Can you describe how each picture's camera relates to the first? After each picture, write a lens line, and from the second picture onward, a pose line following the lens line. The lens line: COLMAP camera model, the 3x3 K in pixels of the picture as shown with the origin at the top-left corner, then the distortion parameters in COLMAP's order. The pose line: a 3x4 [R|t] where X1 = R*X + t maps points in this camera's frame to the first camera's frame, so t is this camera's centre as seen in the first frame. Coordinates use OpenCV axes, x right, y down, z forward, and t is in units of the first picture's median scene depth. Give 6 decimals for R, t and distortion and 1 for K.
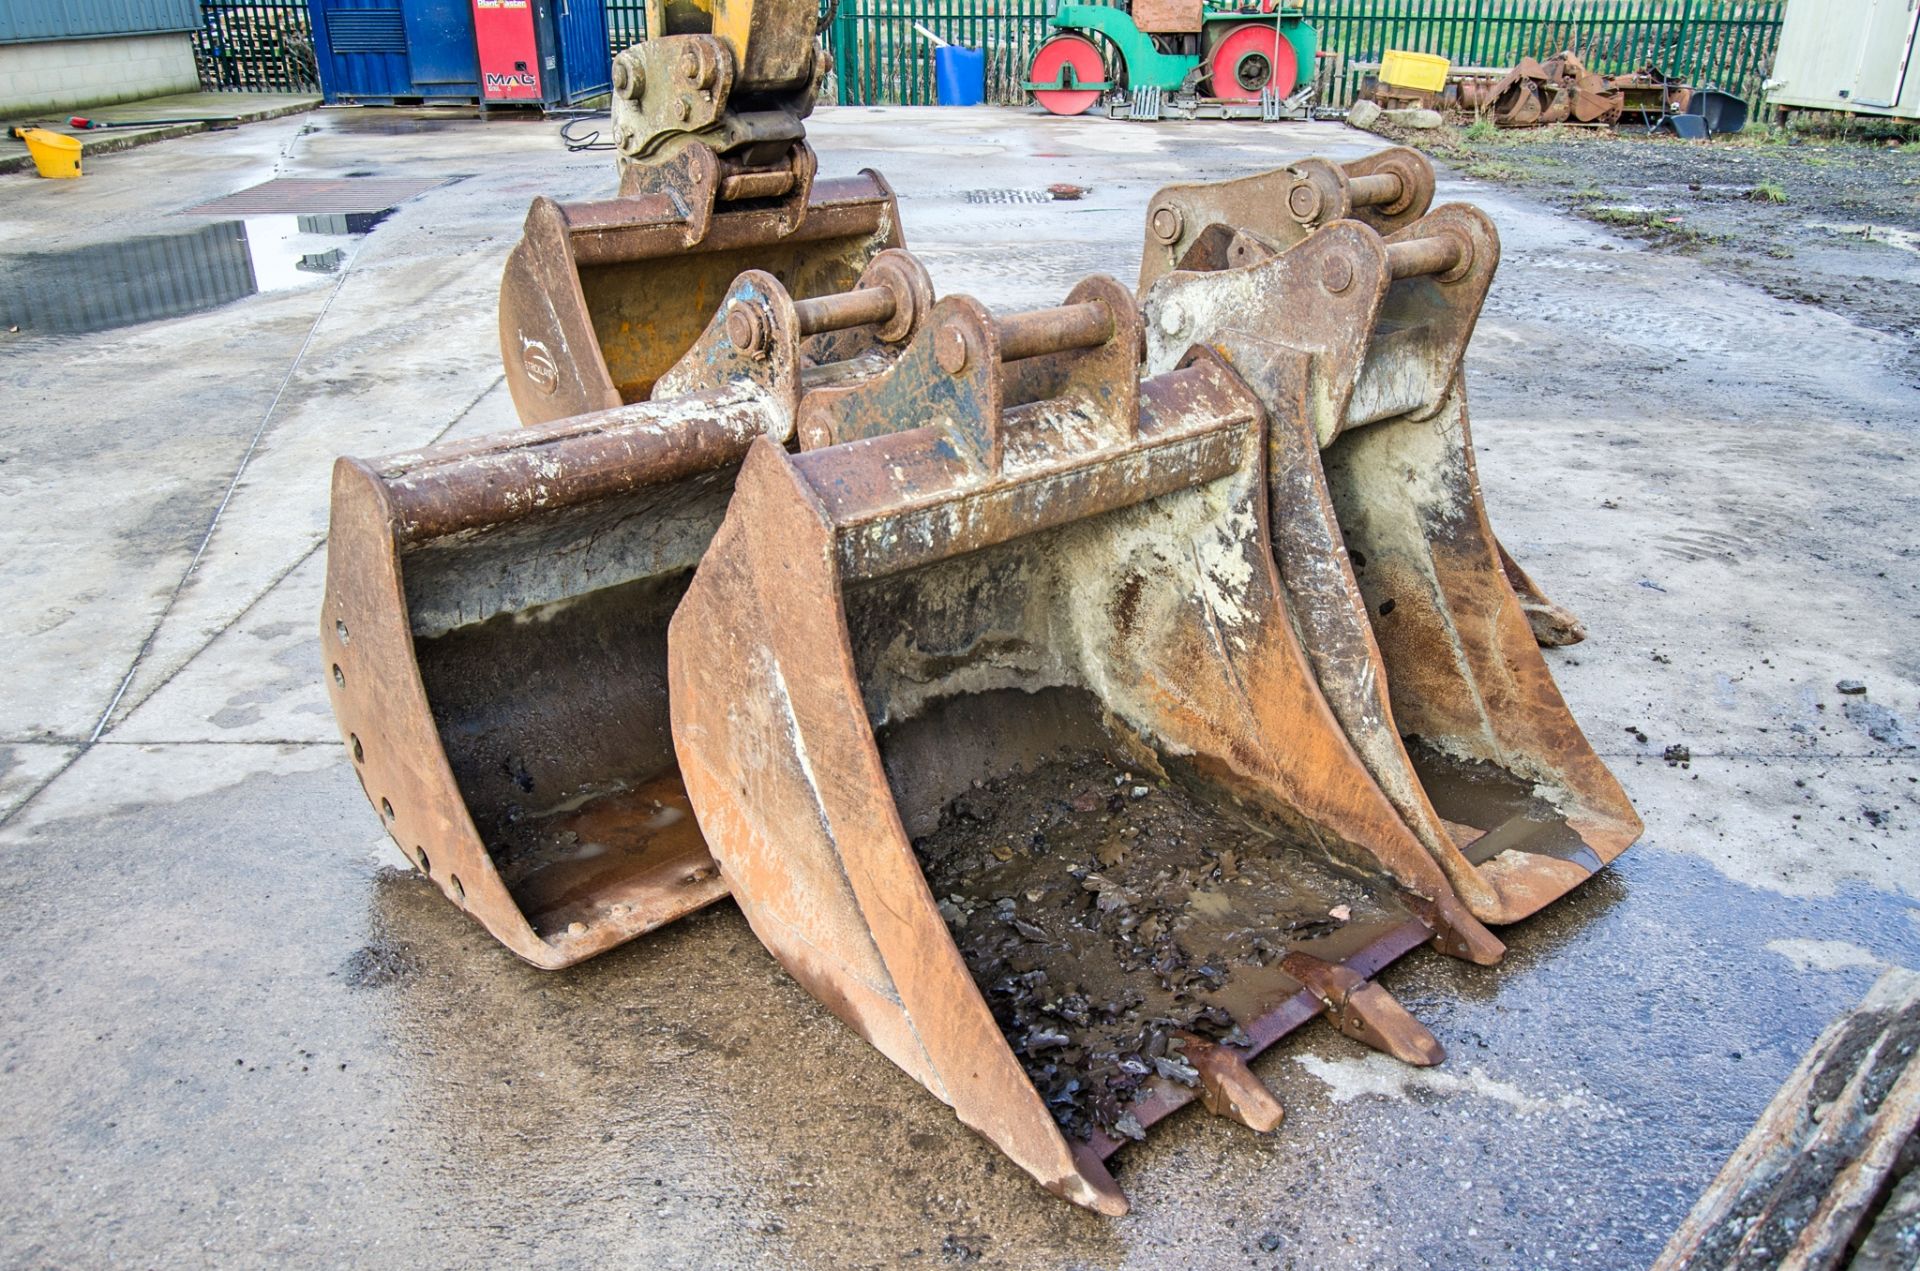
lens RADIAL K [[1470.8, 0, 979.9], [0, 1470.8, 624.1], [0, 0, 1]] dist [-0.015250, 0.024357]
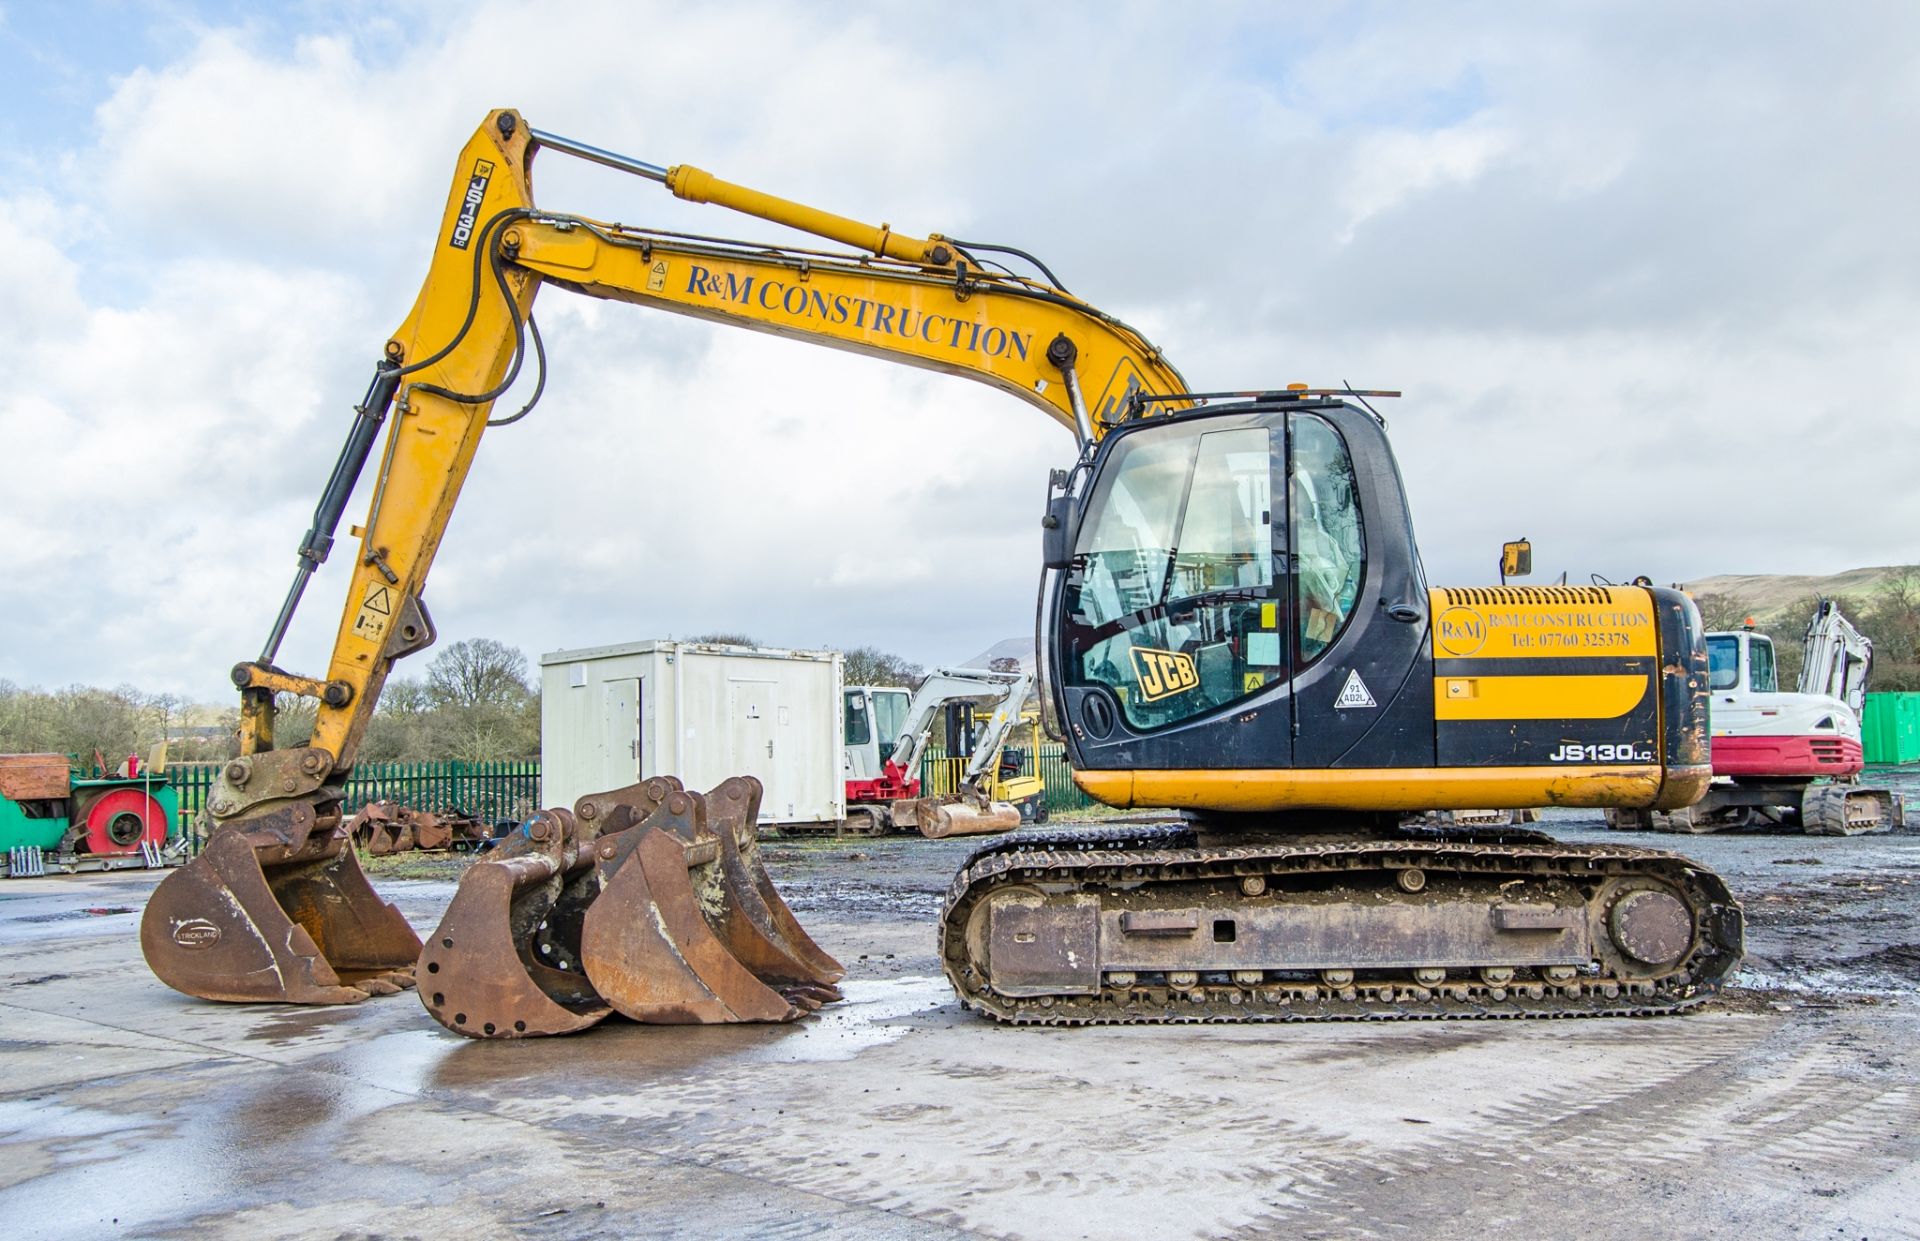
lens RADIAL K [[1729.7, 0, 1022.0], [0, 1729.7, 622.3], [0, 0, 1]] dist [-0.001642, 0.003766]
pose [[0.672975, 0.032605, 0.738946, -0.385915], [0.324000, 0.885089, -0.334127, 0.161812], [-0.664928, 0.464277, 0.585079, -0.324355]]
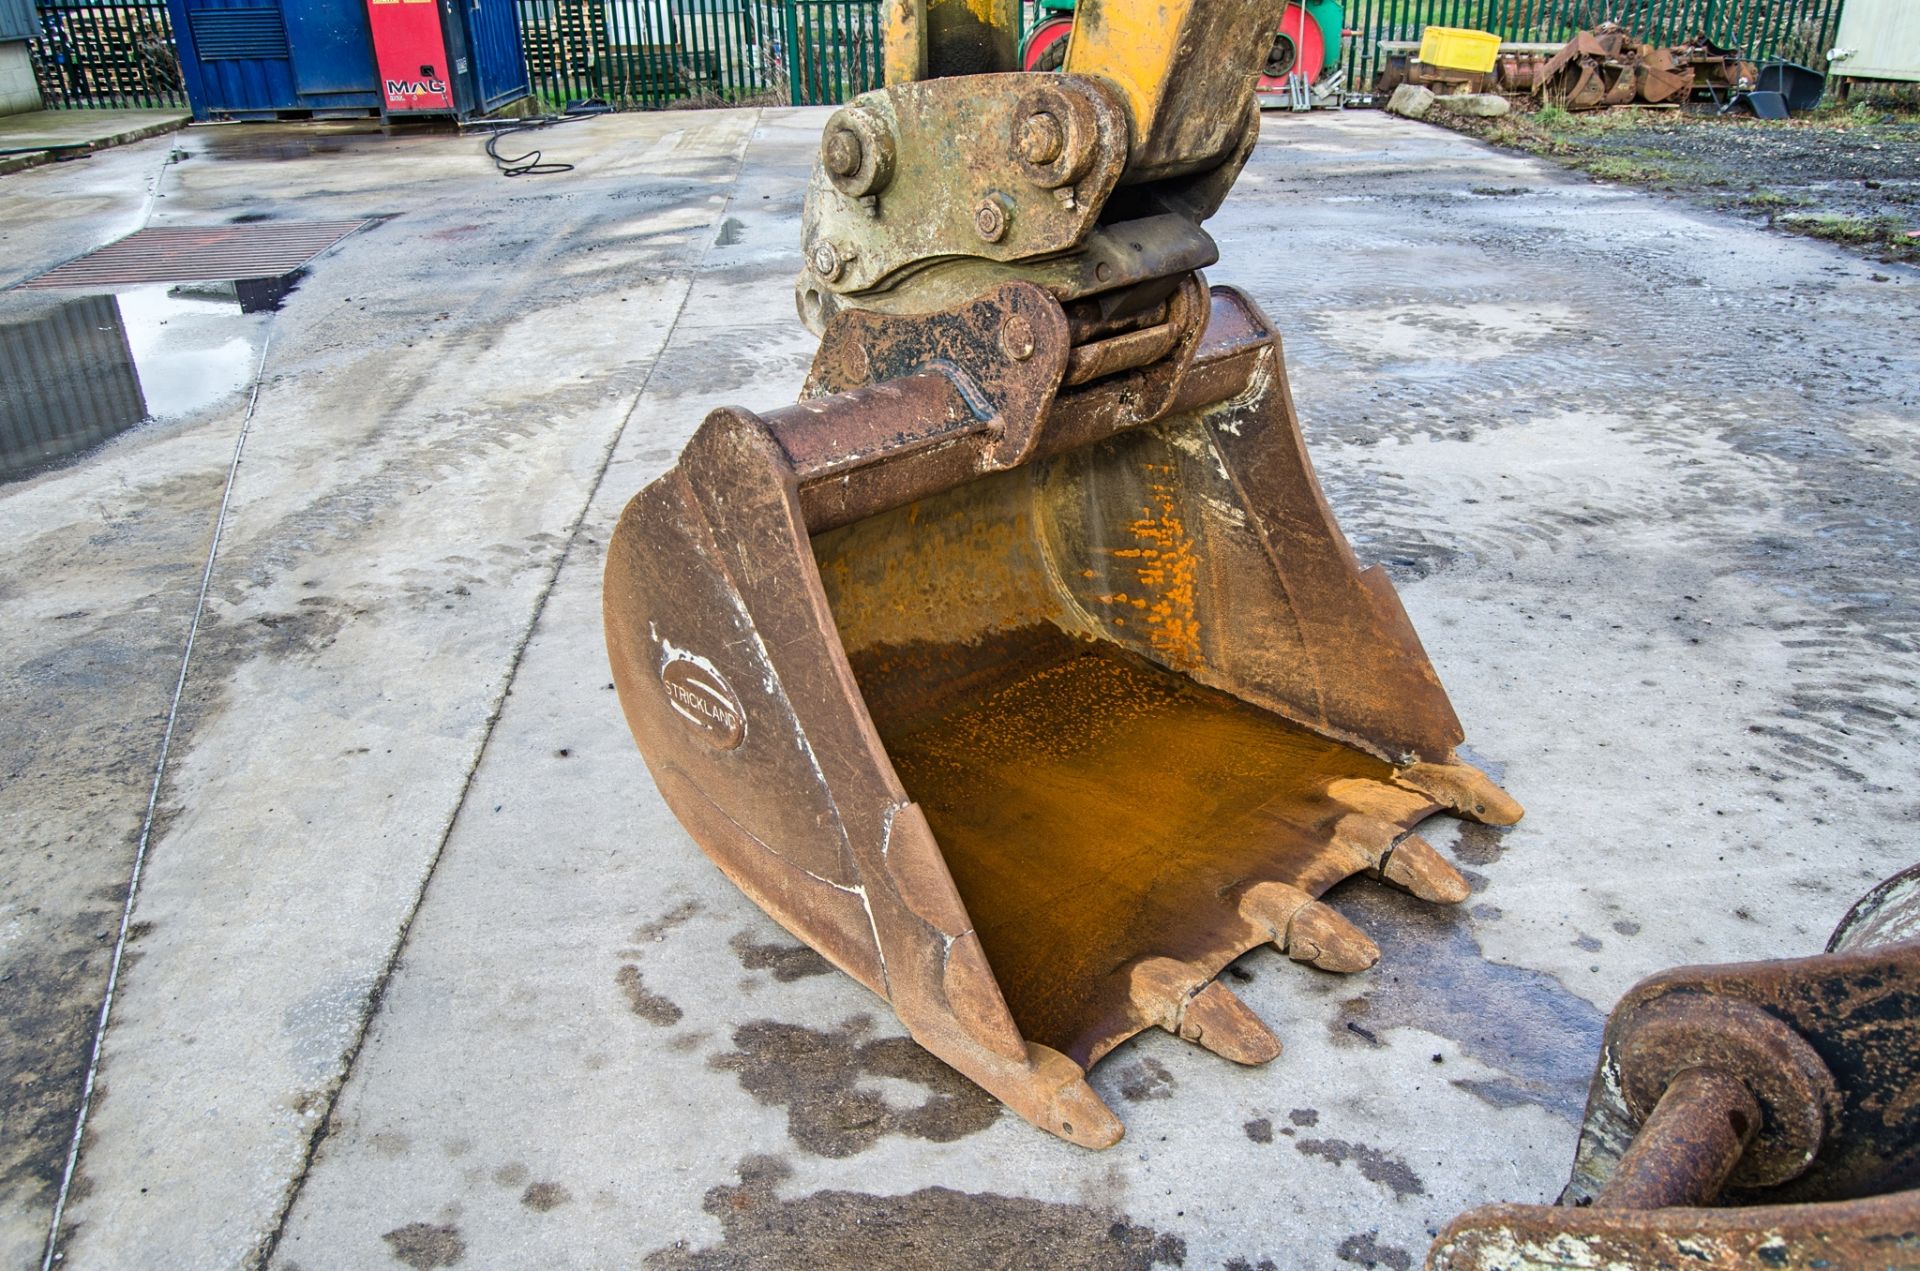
lens RADIAL K [[1457.3, 0, 980.9], [0, 1457.3, 633.8], [0, 0, 1]] dist [-0.016634, 0.020040]
pose [[0.996576, -0.052246, 0.064081, -0.077976], [0.050802, 0.998422, 0.023948, -0.069653], [-0.065231, -0.020611, 0.997657, 0.156778]]
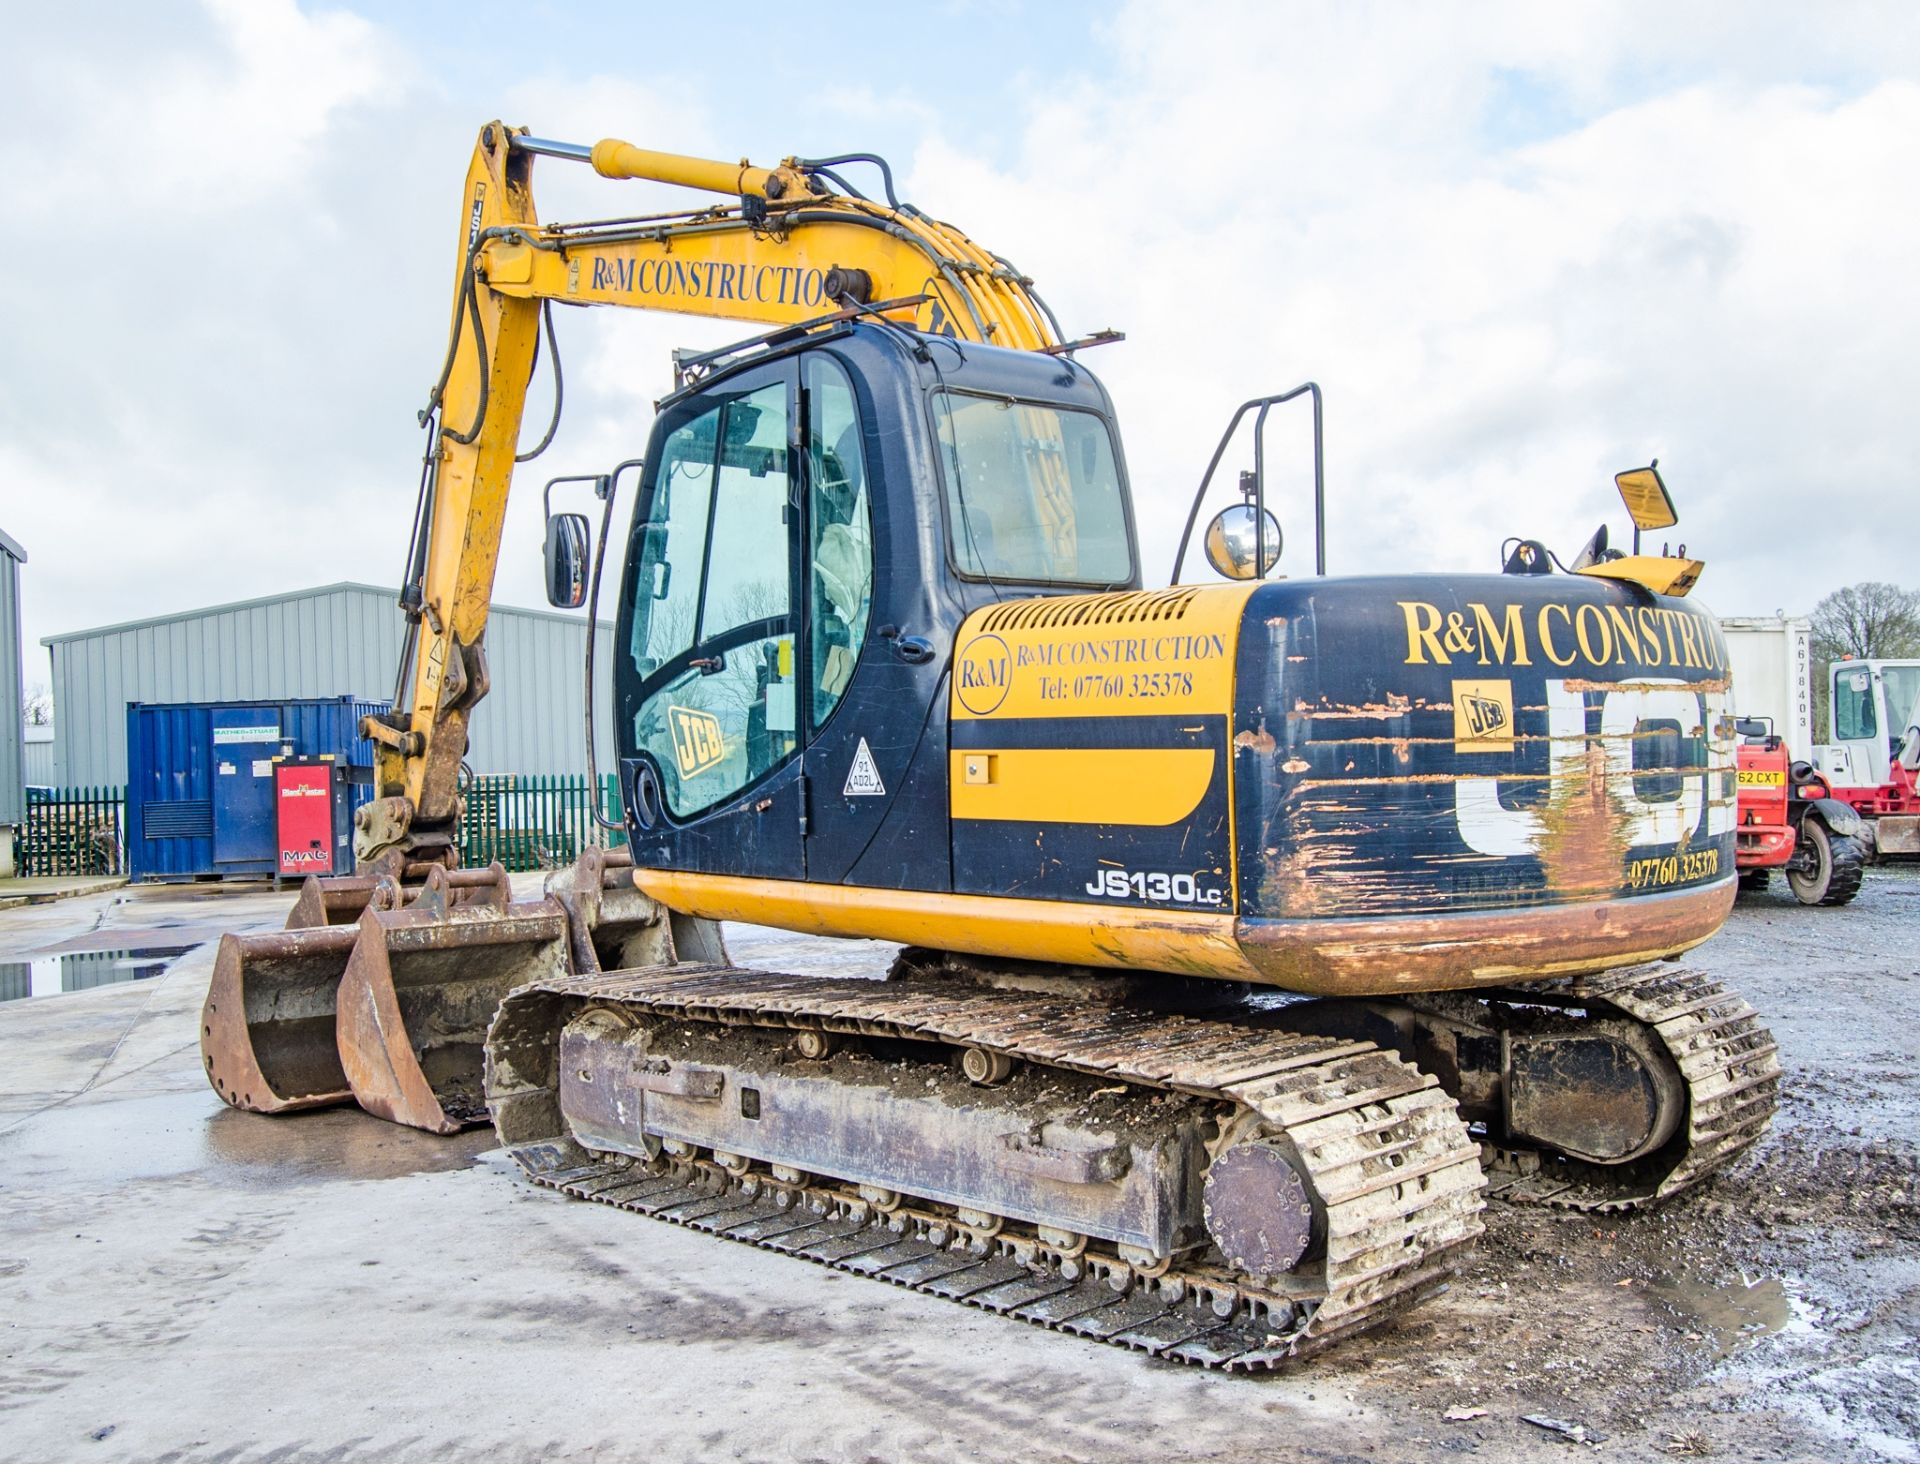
lens RADIAL K [[1890.4, 0, 933.5], [0, 1890.4, 712.3], [0, 0, 1]] dist [-0.005196, 0.002483]
pose [[0.999110, -0.030035, 0.029629, 0.145313], [0.039729, 0.906114, -0.421164, 0.190006], [-0.014197, 0.421966, 0.906501, -0.435973]]
